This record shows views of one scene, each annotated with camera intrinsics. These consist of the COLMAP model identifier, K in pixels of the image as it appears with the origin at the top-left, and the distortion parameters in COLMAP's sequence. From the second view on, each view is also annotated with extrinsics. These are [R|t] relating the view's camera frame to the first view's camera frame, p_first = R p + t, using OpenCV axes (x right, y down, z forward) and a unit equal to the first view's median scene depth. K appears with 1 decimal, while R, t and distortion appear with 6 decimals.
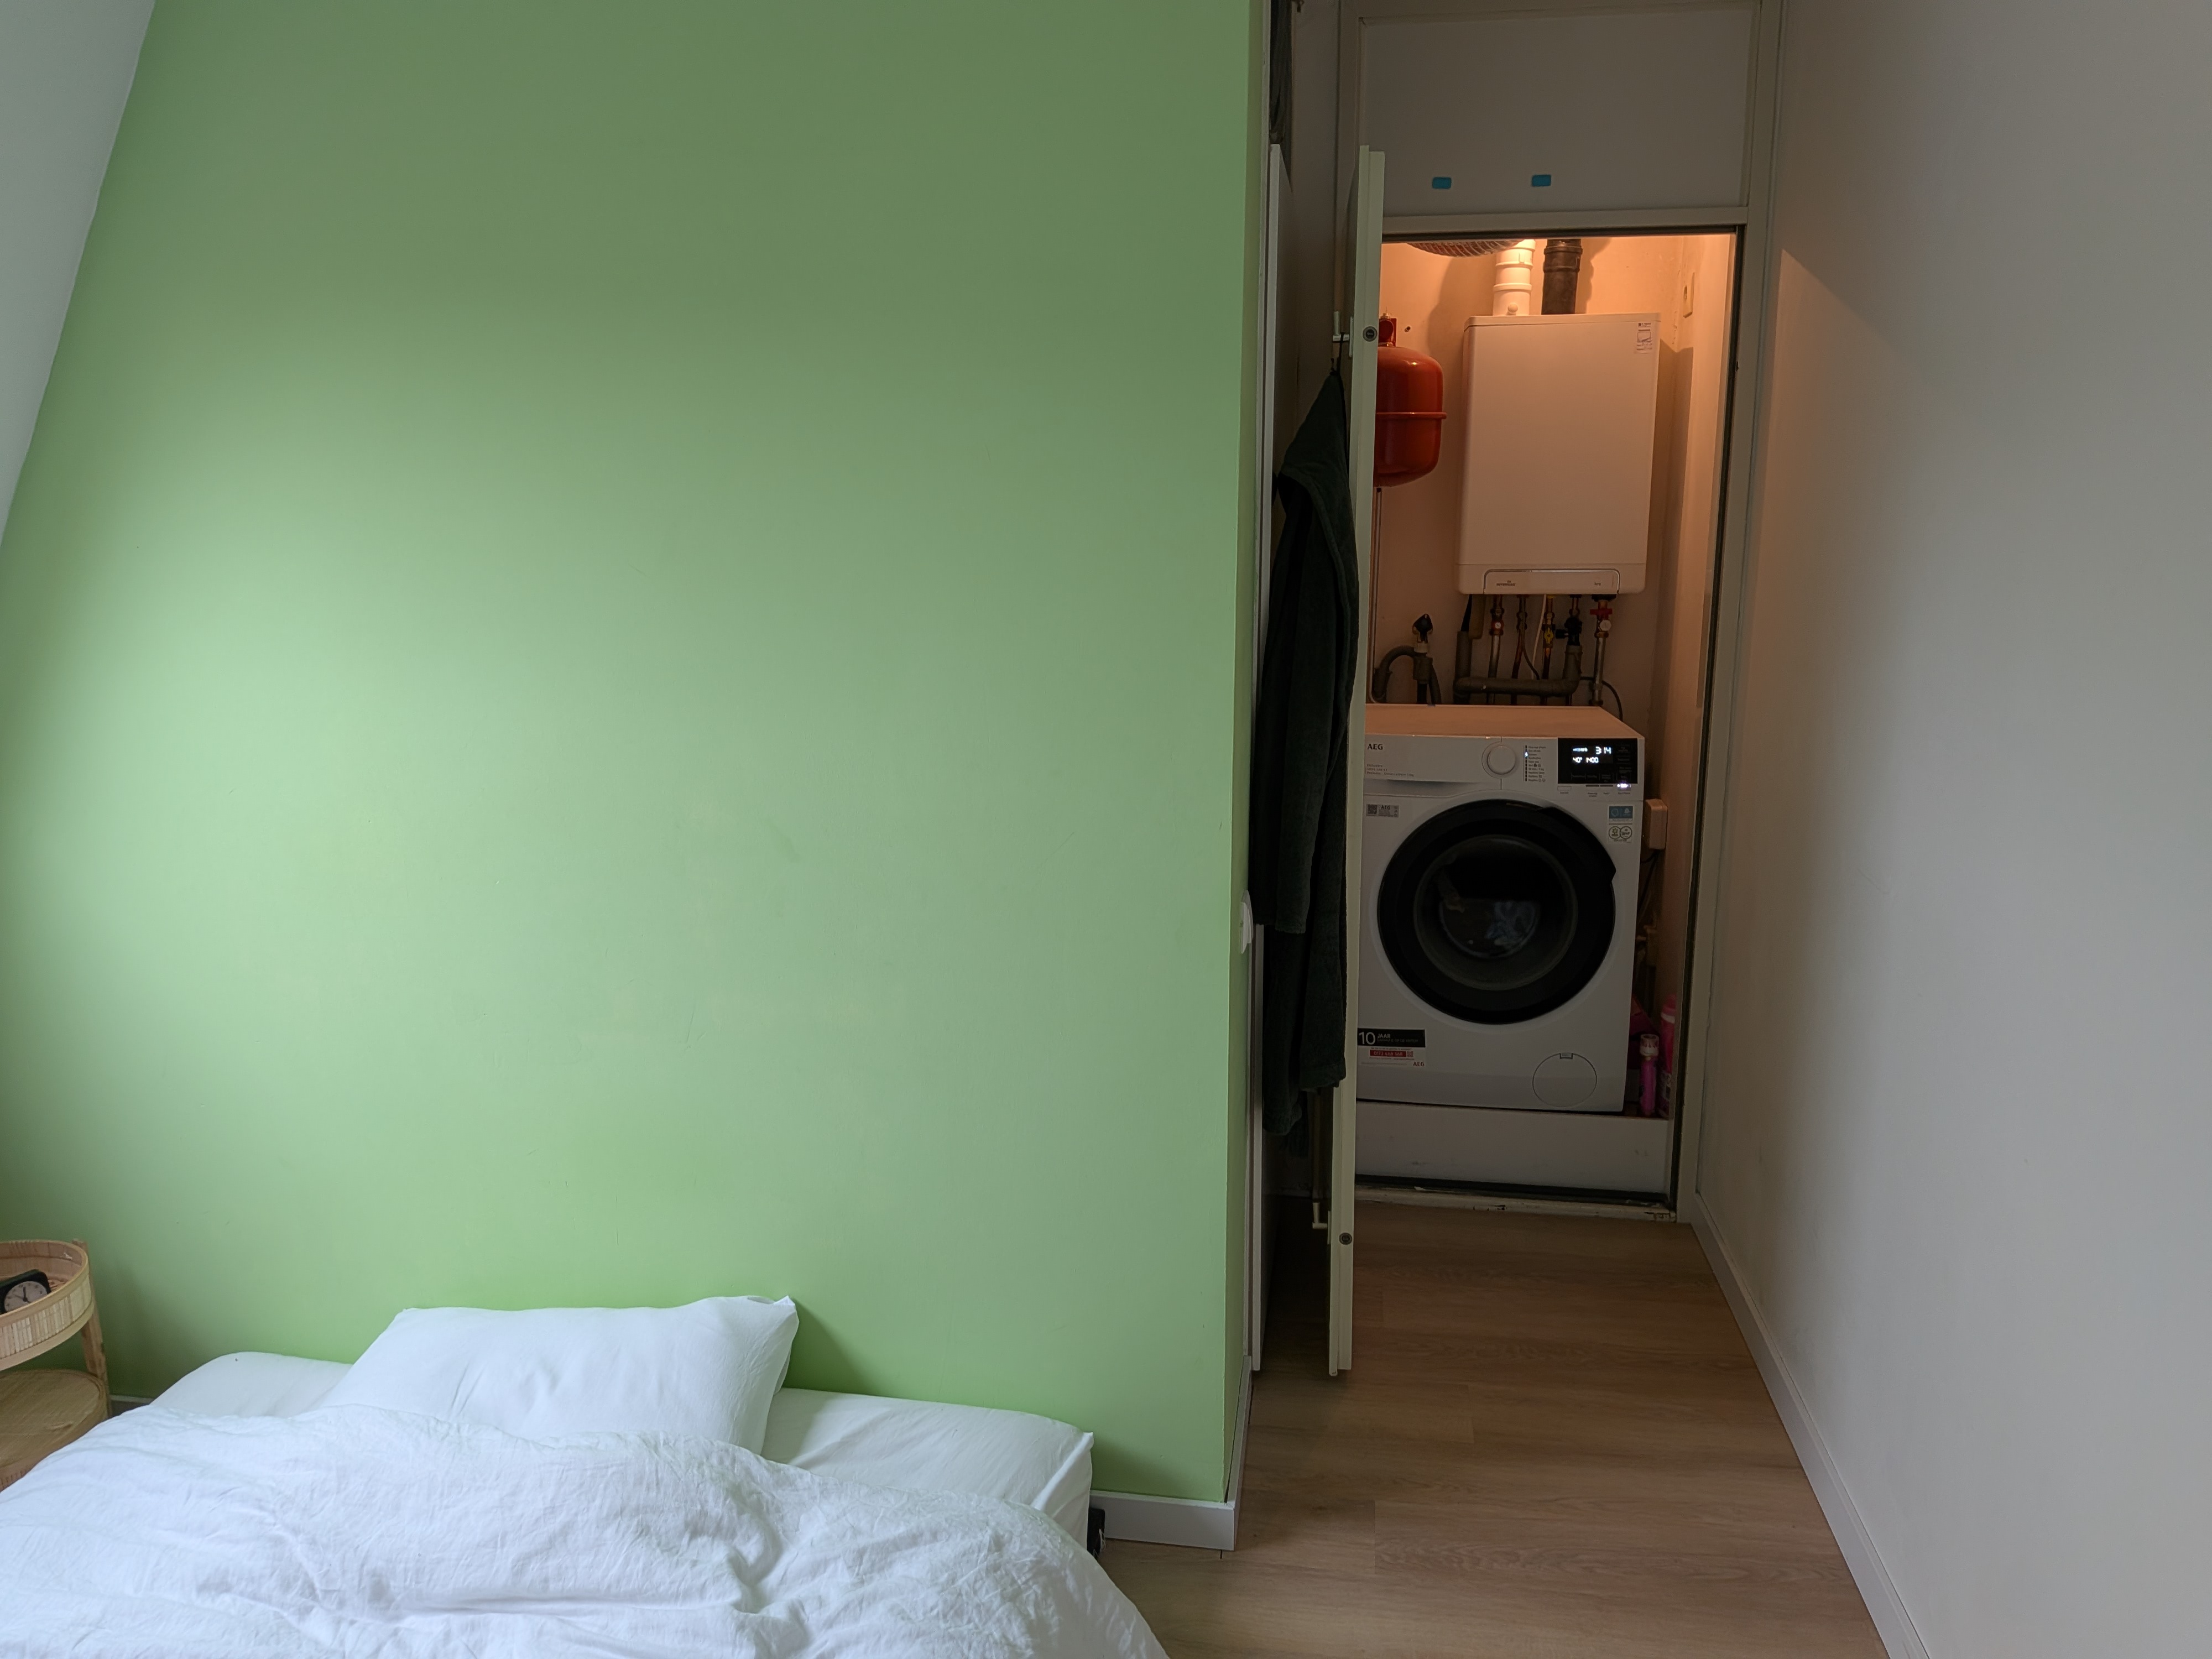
lens RADIAL K [[1603.7, 0, 1106.0], [0, 1603.7, 829.5], [0, 0, 1]] dist [0.058661, -0.072431]
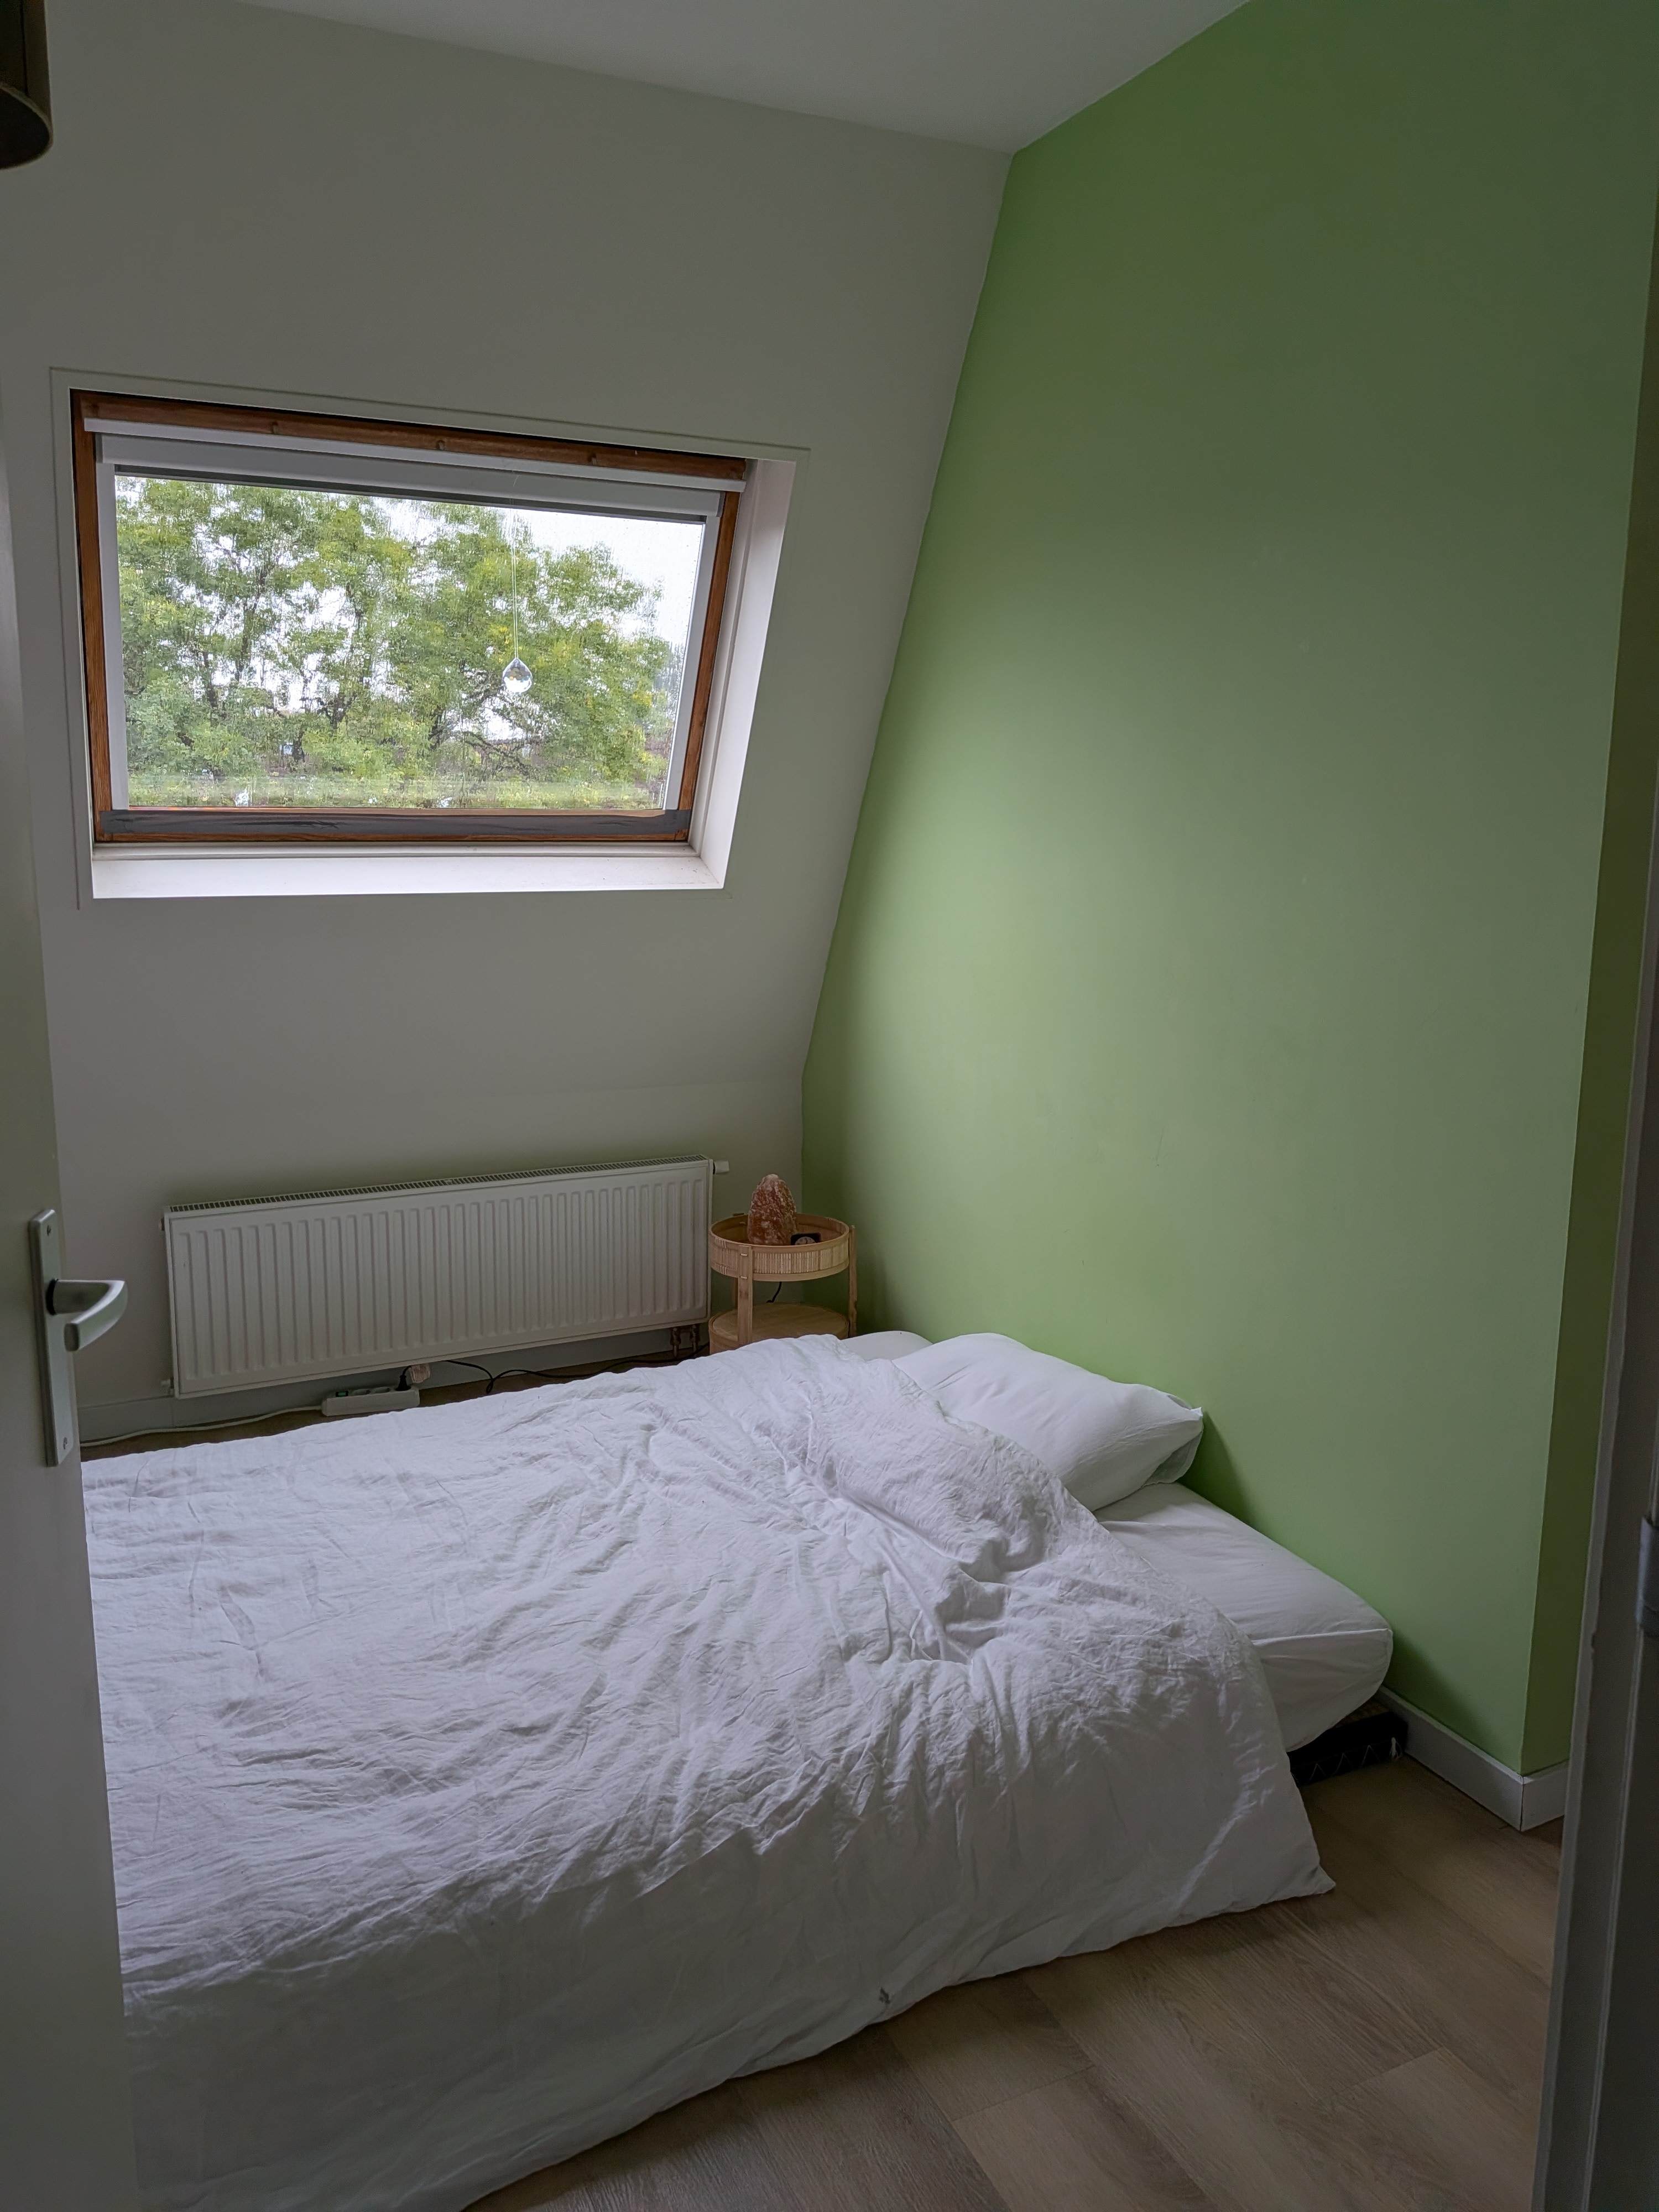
lens RADIAL K [[1603.7, 0, 785.2], [0, 1603.7, 1078.6], [0, 0, 1]] dist [0.058661, -0.072431]
pose [[0.561151, 0.144573, -0.814990, 0.605440], [-0.164065, 0.984519, 0.061681, 0.058865], [0.811290, 0.099098, 0.576183, 0.141064]]
